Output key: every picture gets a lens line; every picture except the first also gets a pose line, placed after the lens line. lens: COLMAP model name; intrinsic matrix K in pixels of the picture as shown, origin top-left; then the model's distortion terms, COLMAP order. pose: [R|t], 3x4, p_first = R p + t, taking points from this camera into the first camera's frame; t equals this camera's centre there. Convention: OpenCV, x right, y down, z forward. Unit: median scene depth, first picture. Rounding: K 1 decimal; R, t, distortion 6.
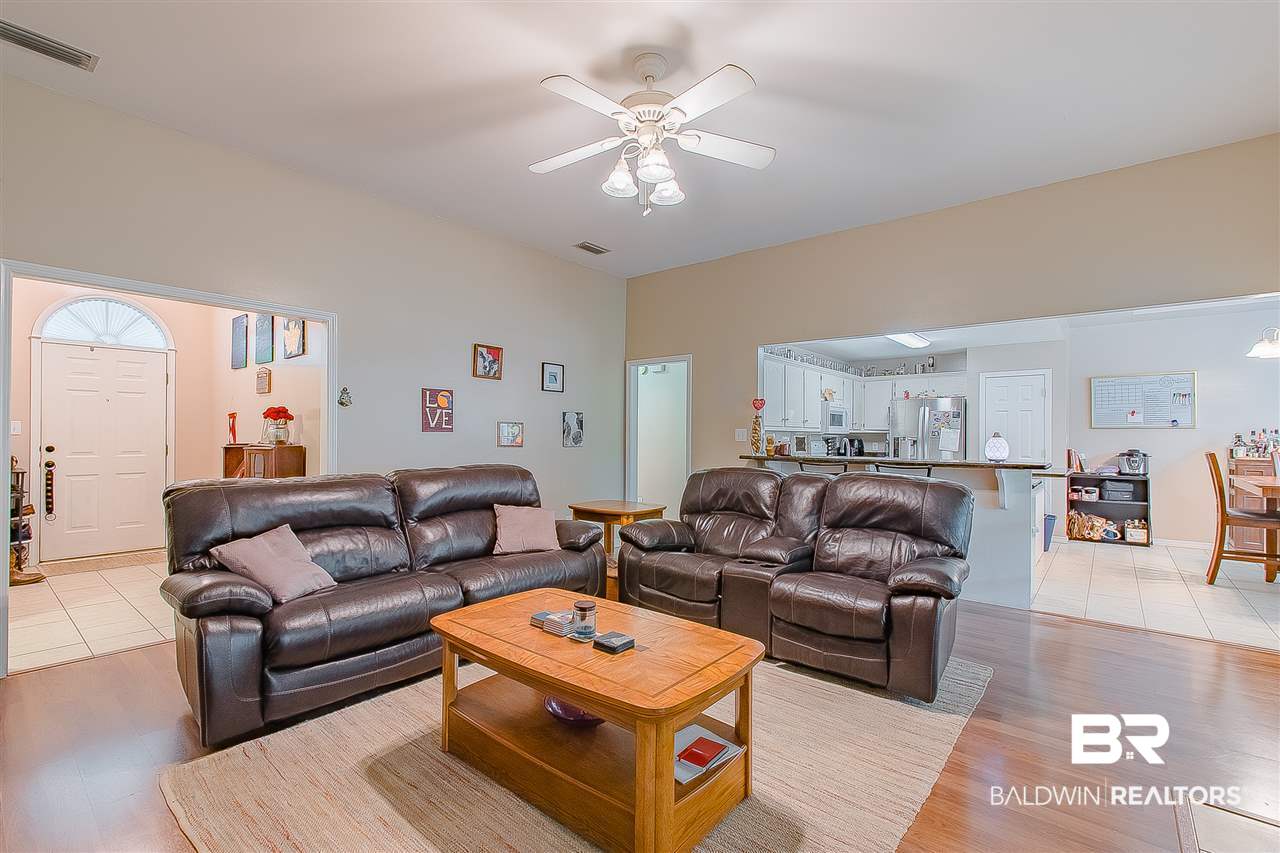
lens RADIAL K [[571.3, 0, 635.0], [0, 571.3, 434.7], [0, 0, 1]] dist [-0.000866, -0.000034]
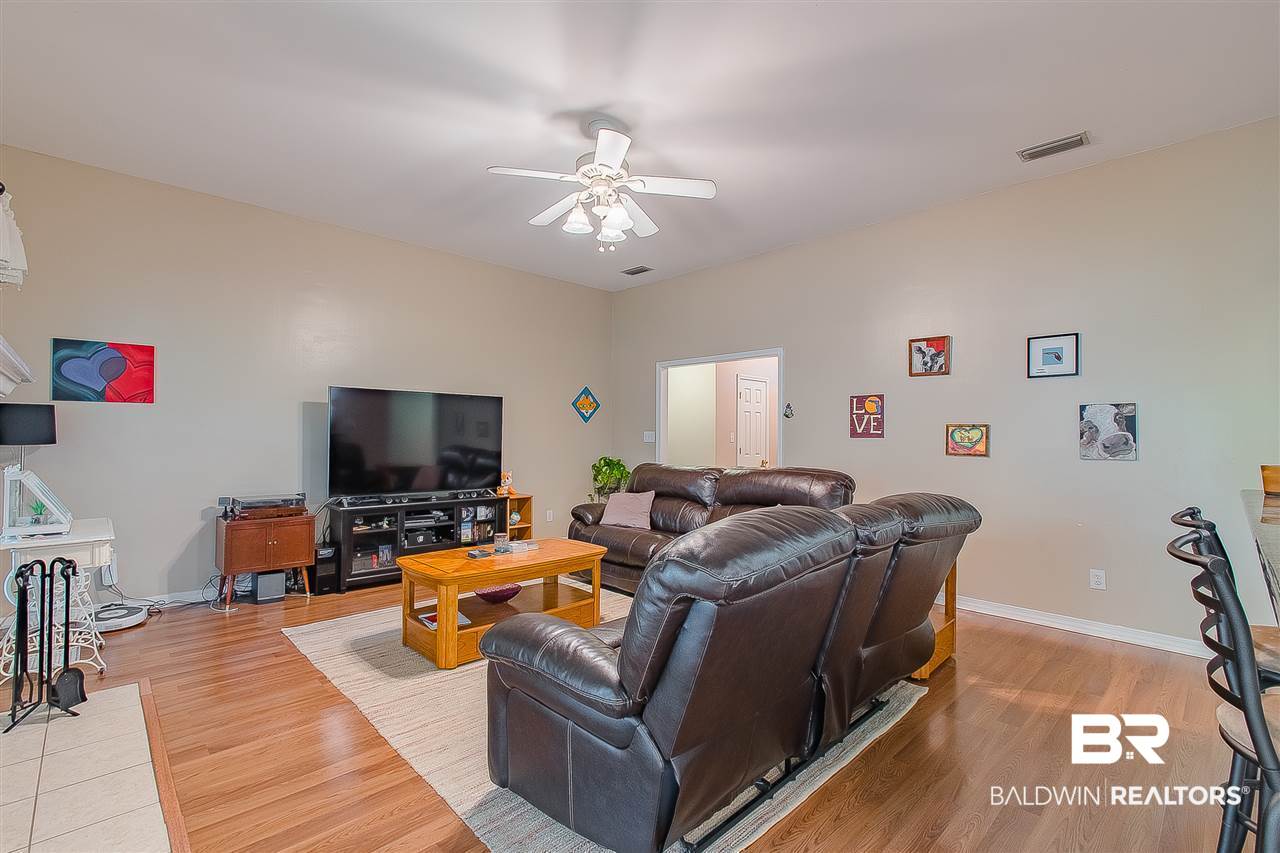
lens RADIAL K [[571.3, 0, 635.0], [0, 571.3, 434.7], [0, 0, 1]] dist [-0.000866, -0.000034]
pose [[-0.109648, -0.012455, -0.993892, 0.493959], [-0.003278, 0.999921, -0.012169, 0.002618], [0.993965, 0.001924, -0.109680, 0.494214]]
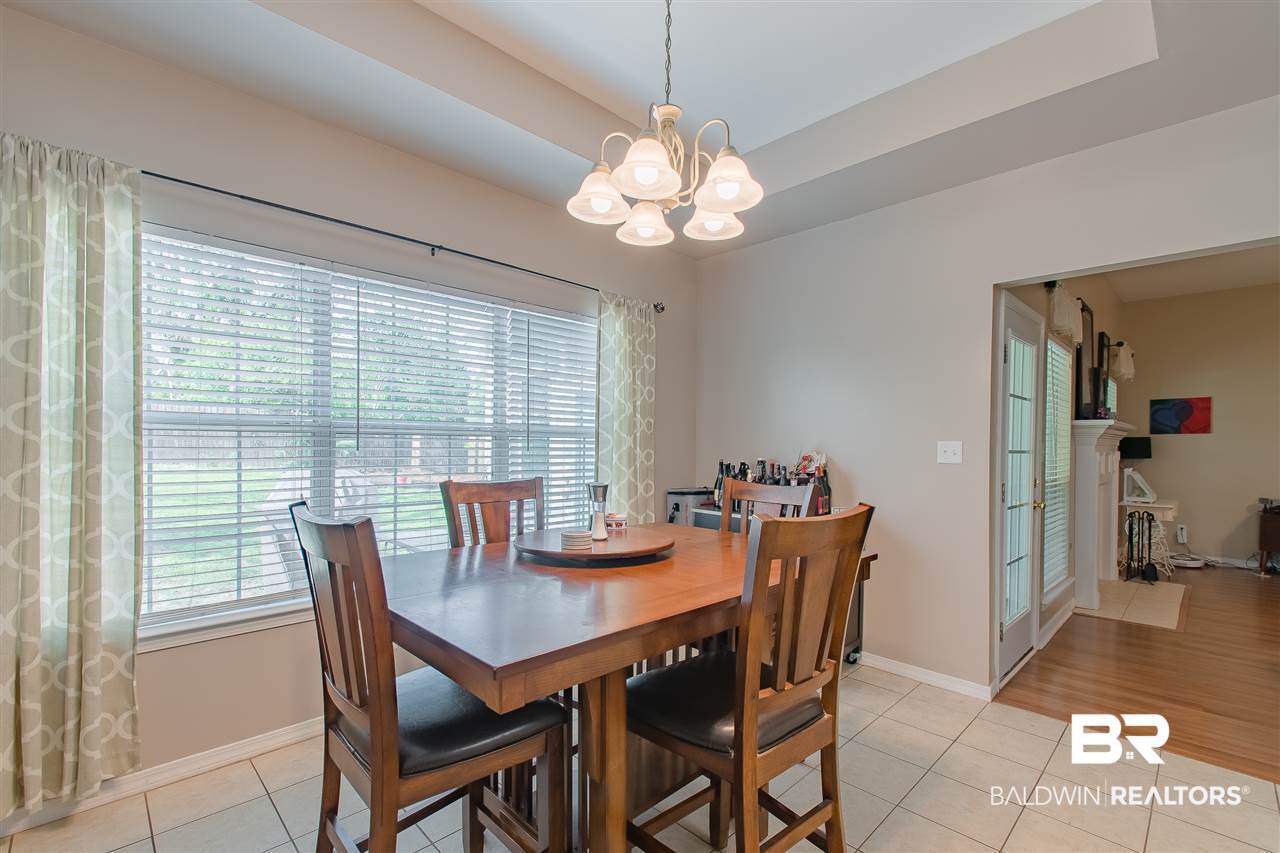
lens RADIAL K [[565.6, 0, 637.1], [0, 565.6, 451.4], [0, 0, 1]] dist [-0.001334, -0.000505]
pose [[-0.994845, -0.014424, 0.100373, 0.807339], [-0.013845, 0.999883, 0.006457, 0.000848], [-0.100455, 0.005034, -0.994929, 0.956624]]
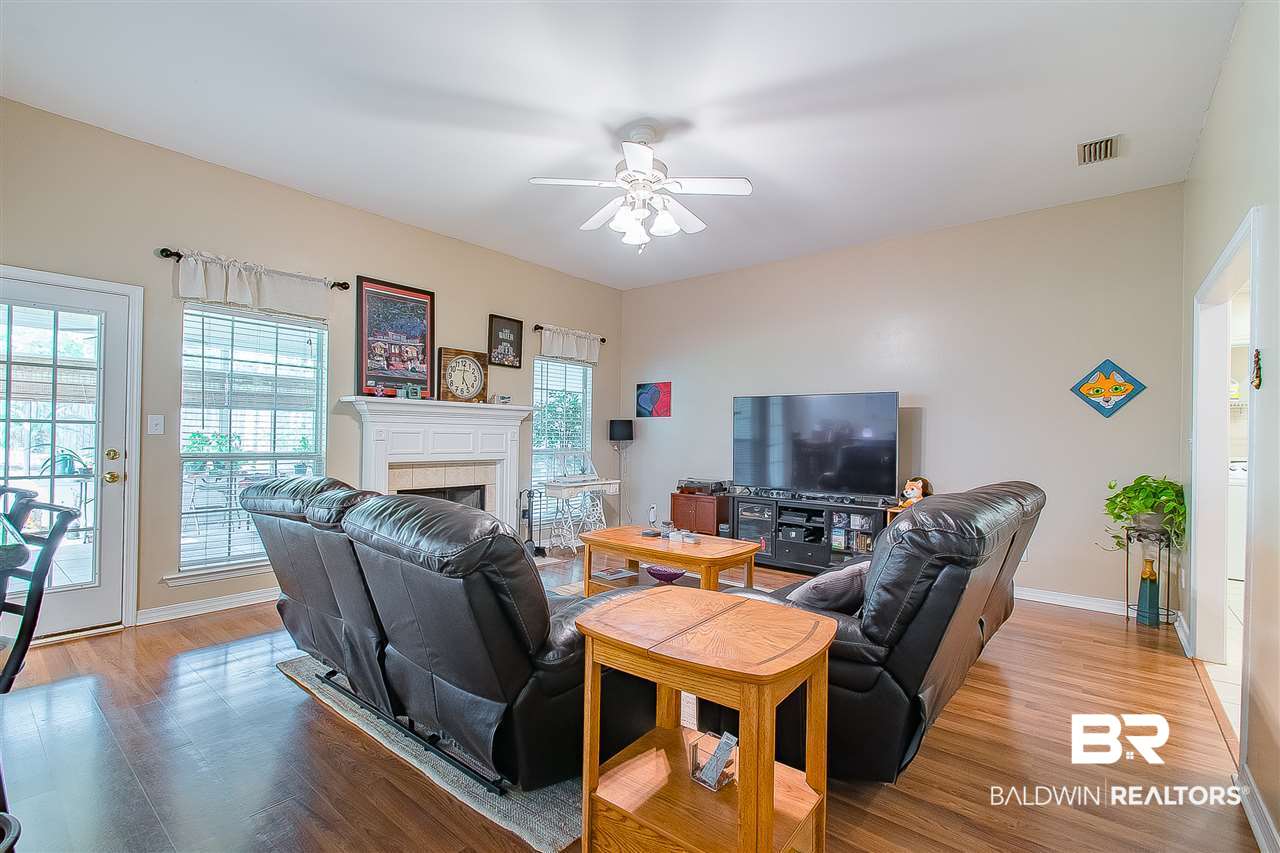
lens RADIAL K [[571.3, 0, 635.0], [0, 571.3, 434.7], [0, 0, 1]] dist [-0.000866, -0.000034]
pose [[-0.999623, -0.026671, -0.006592, 0.011087], [-0.026595, 0.999582, -0.011355, 0.008260], [0.006892, -0.011176, -0.999914, 0.915060]]
